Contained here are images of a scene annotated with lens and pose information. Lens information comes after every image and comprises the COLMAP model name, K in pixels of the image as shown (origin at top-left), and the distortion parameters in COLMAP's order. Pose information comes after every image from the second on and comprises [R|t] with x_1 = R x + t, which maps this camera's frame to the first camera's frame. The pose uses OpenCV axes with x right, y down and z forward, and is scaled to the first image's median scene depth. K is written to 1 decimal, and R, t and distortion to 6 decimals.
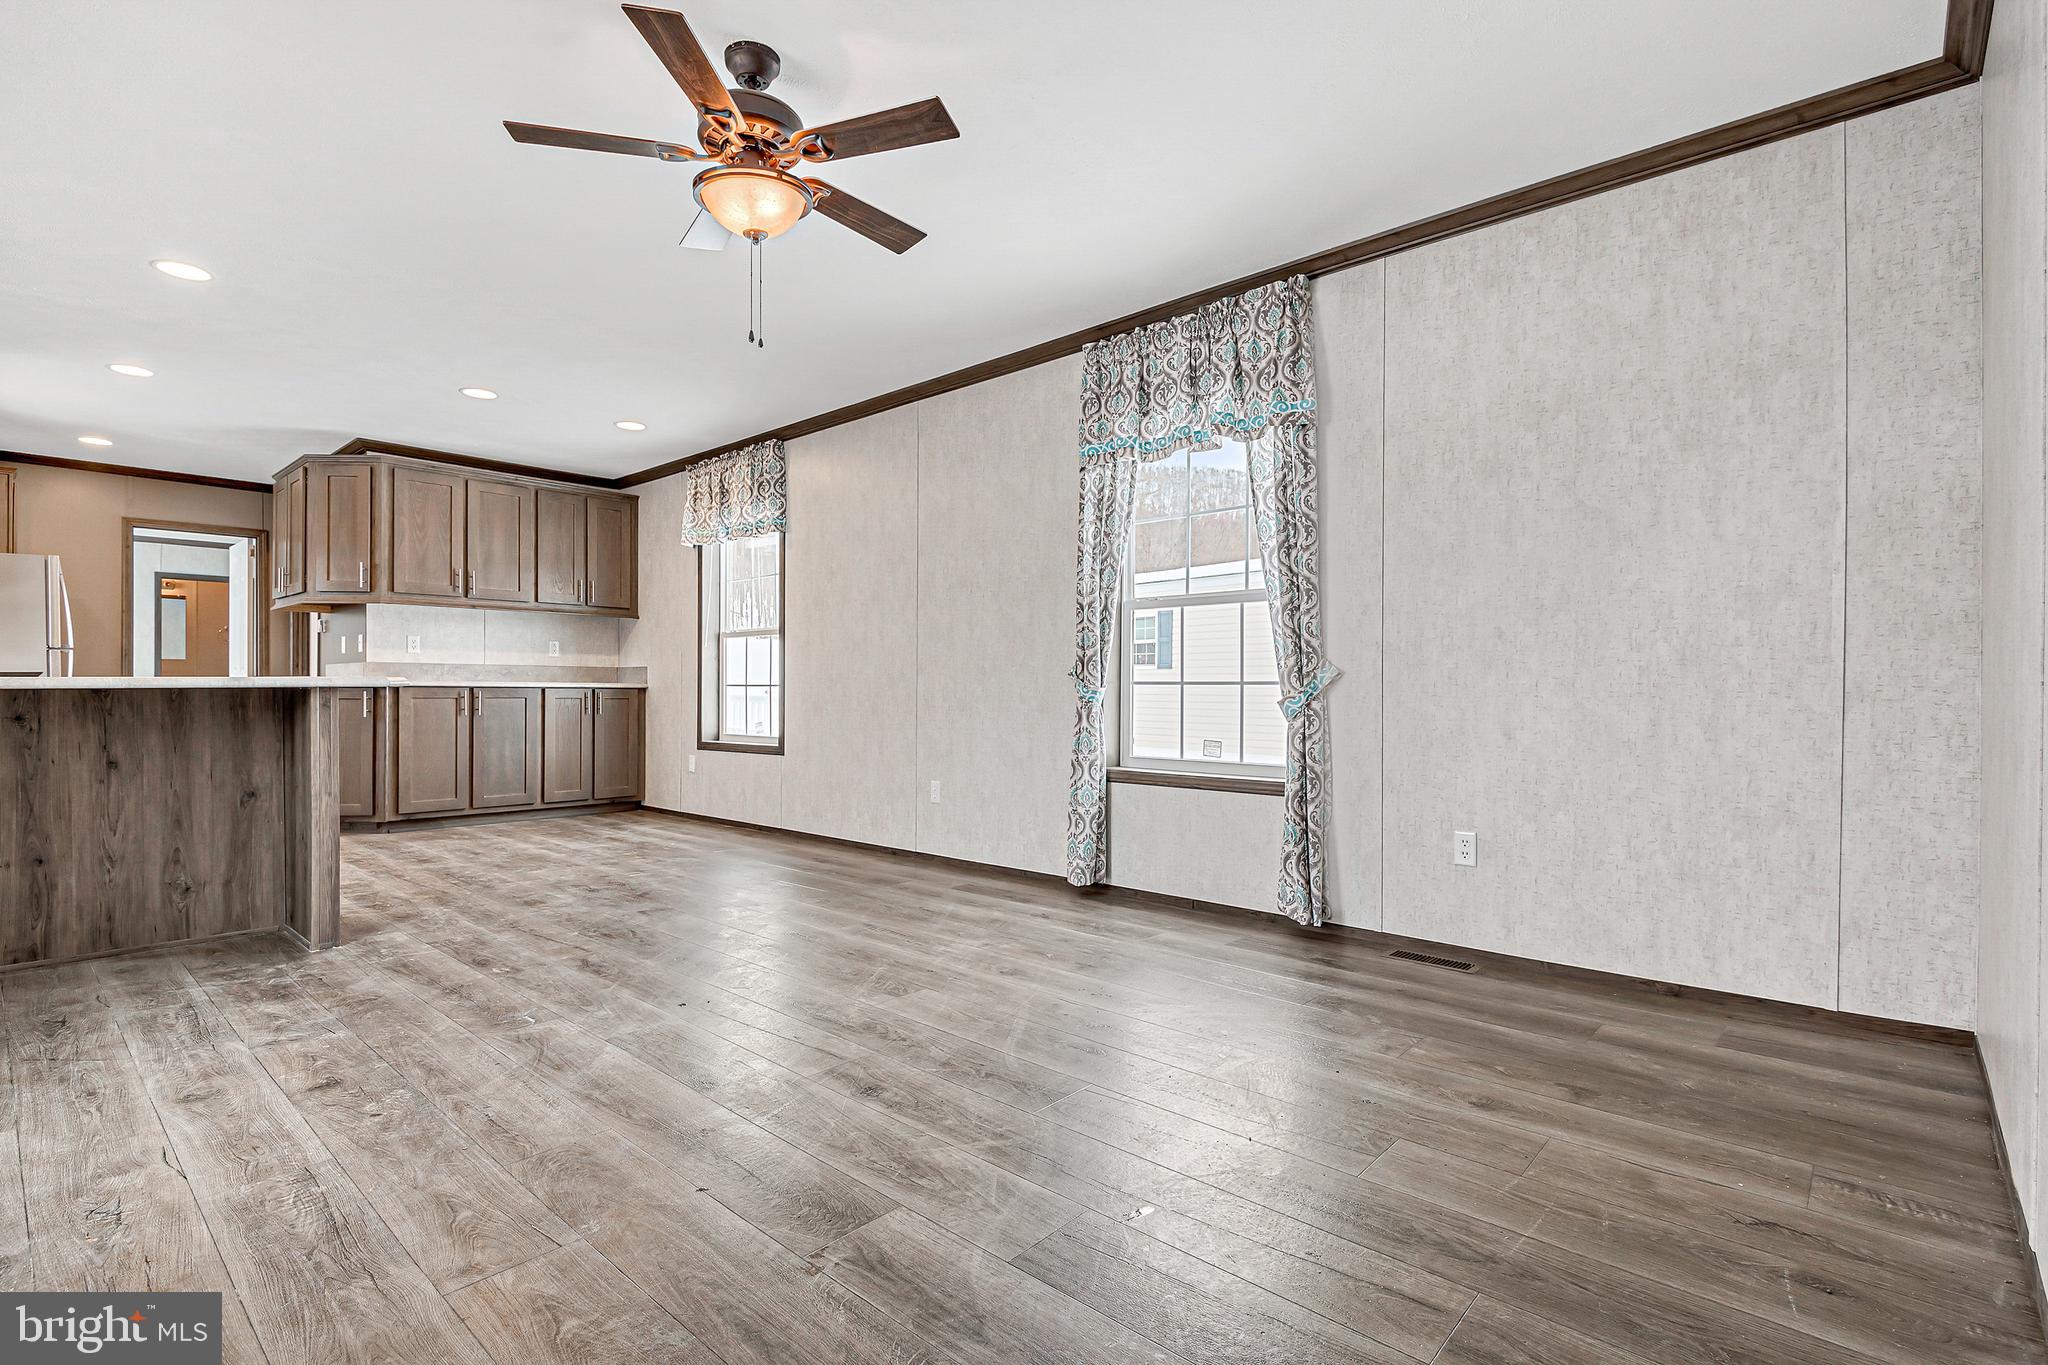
lens RADIAL K [[961.0, 0, 1030.5], [0, 961.0, 684.4], [0, 0, 1]] dist [0.015797, -0.014289]
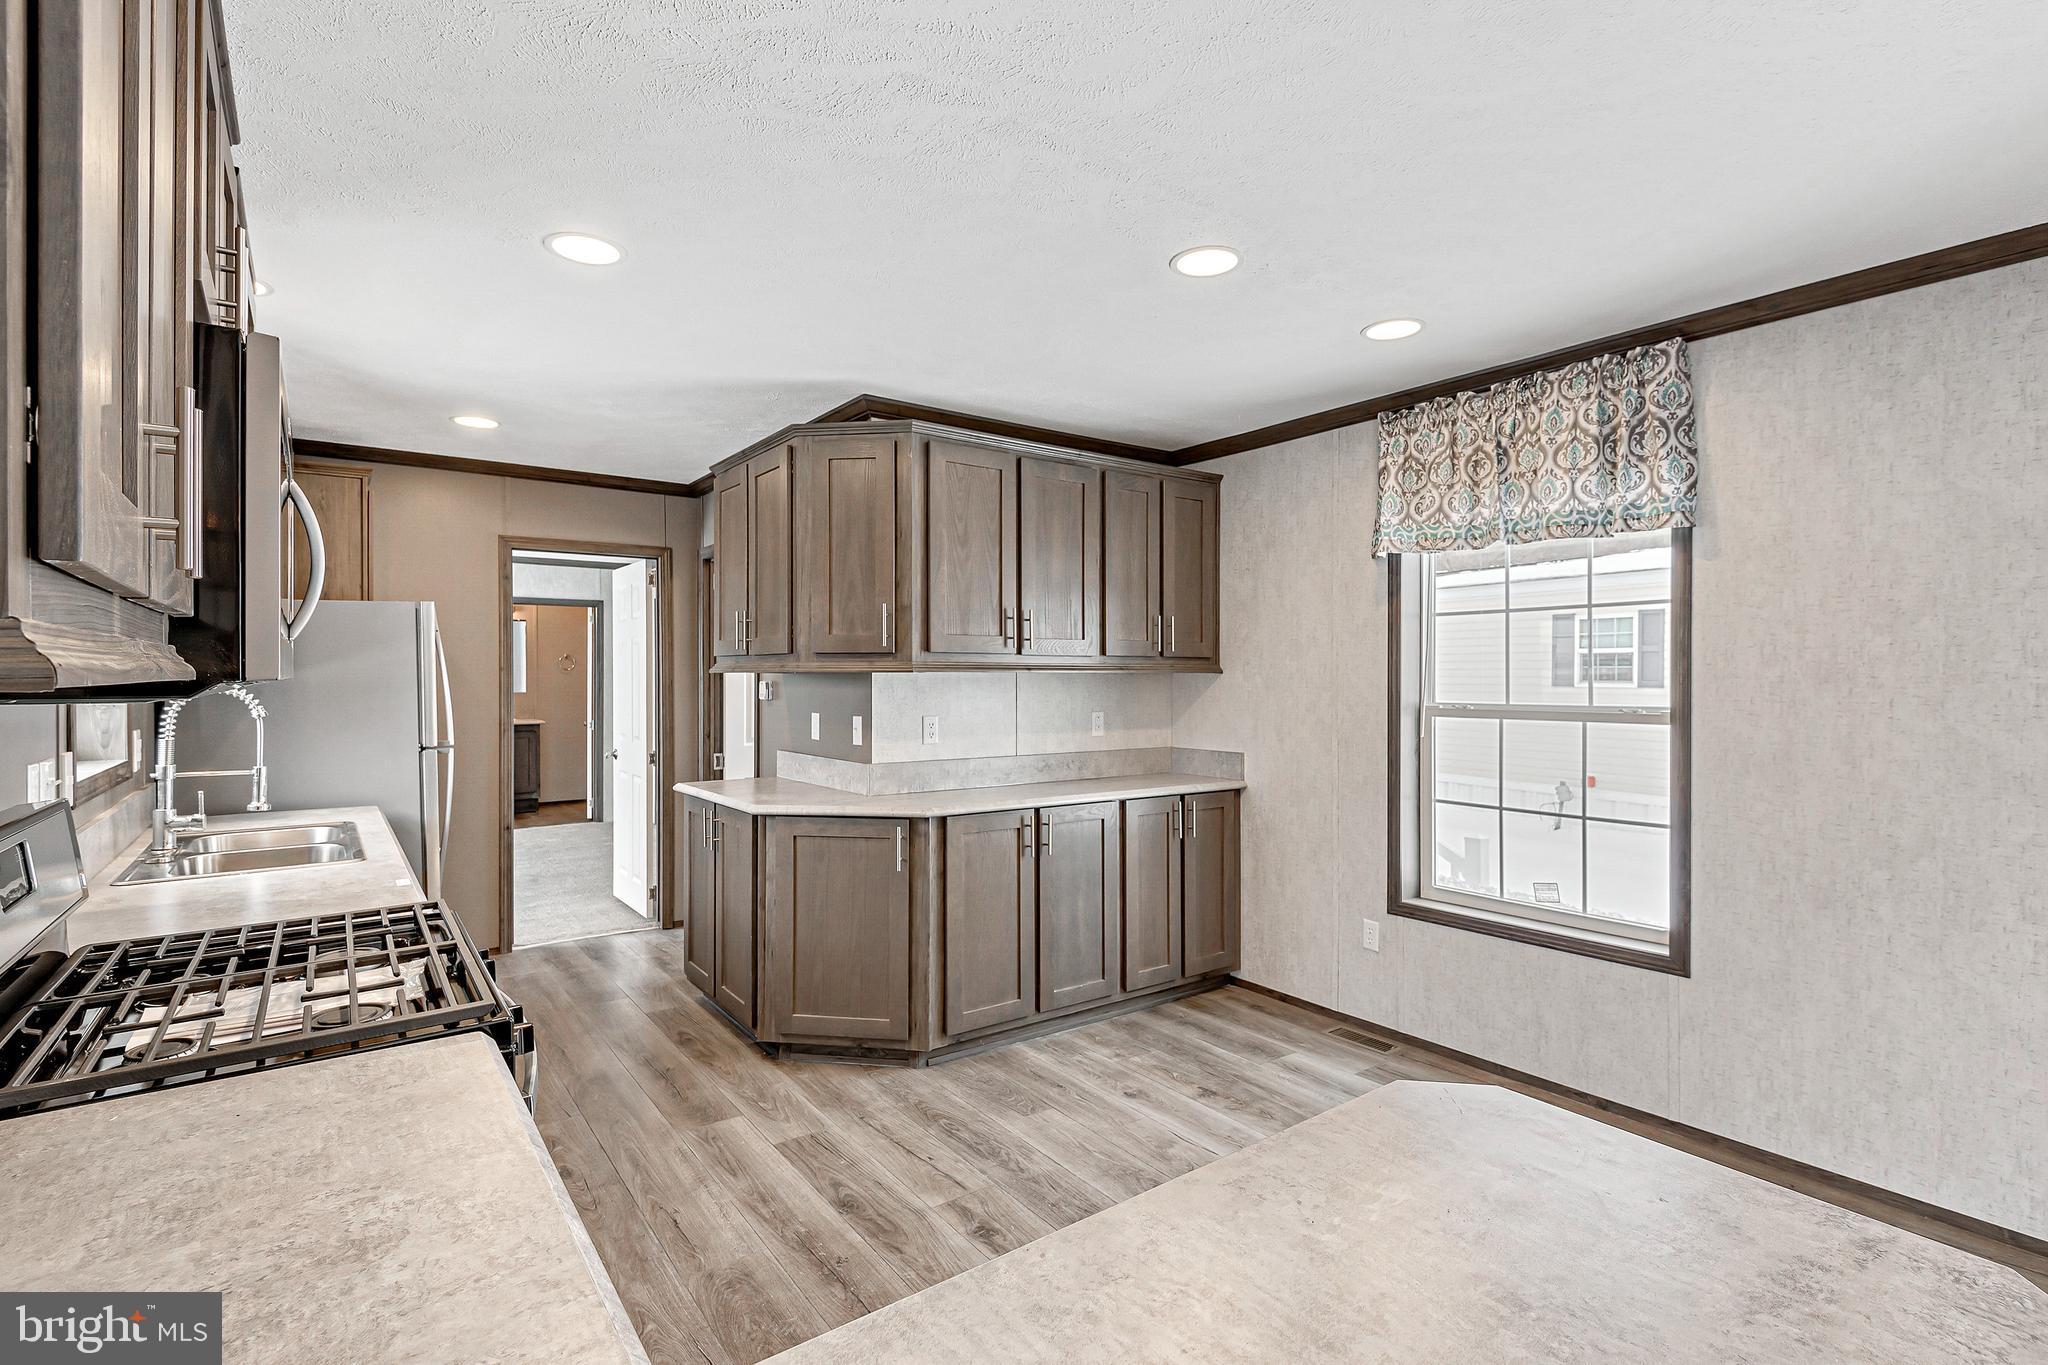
lens RADIAL K [[961.0, 0, 1012.4], [0, 961.0, 677.3], [0, 0, 1]] dist [0.015797, -0.014289]
pose [[0.977449, -0.000470, -0.211172, -0.487587], [0.001860, 0.999978, 0.006383, -0.083891], [0.211165, -0.006632, 0.977428, 0.438992]]
